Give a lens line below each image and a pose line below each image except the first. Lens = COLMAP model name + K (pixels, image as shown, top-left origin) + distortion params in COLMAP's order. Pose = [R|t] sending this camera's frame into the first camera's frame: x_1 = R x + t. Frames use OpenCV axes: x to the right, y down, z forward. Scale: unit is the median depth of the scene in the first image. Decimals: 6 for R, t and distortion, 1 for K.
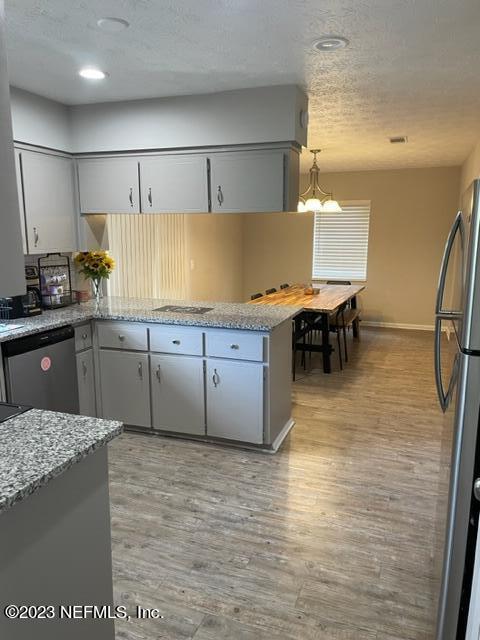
lens RADIAL K [[482.8, 0, 235.7], [0, 482.8, 320.7], [0, 0, 1]] dist [0.051068, -0.023178]
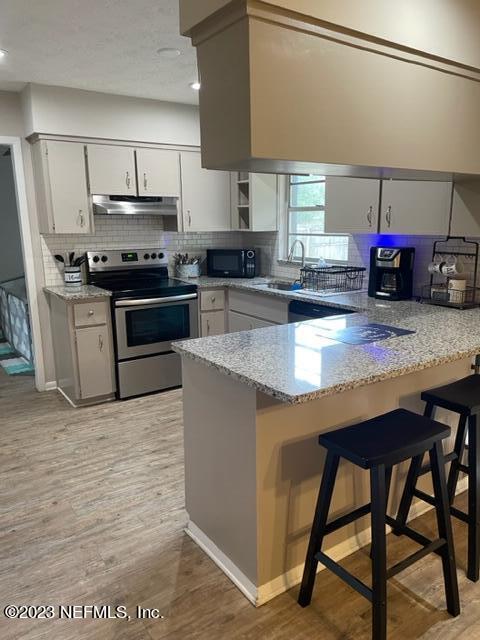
lens RADIAL K [[482.8, 0, 238.0], [0, 482.8, 318.6], [0, 0, 1]] dist [0.051068, -0.023178]
pose [[-0.567081, 0.173838, -0.805108, 0.342785], [-0.141884, 0.942246, 0.303385, -0.146787], [0.811350, 0.286275, -0.509665, 0.833234]]
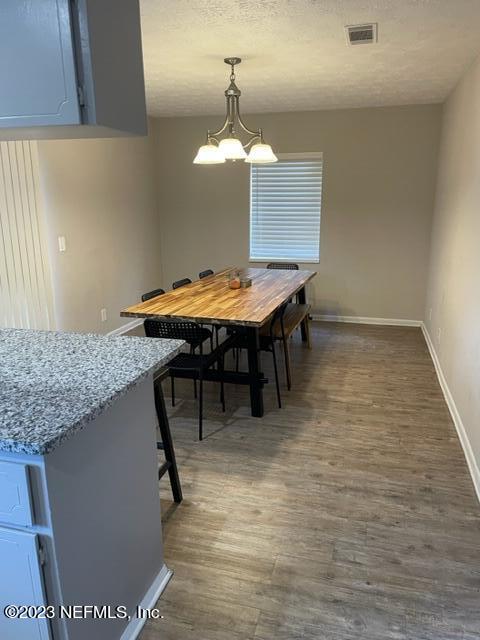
lens RADIAL K [[482.8, 0, 242.8], [0, 482.8, 321.5], [0, 0, 1]] dist [0.051068, -0.023178]
pose [[0.995334, -0.025149, 0.093157, 0.111345], [0.019390, 0.997874, 0.062216, -0.056934], [-0.094524, -0.060120, 0.993706, 0.365195]]
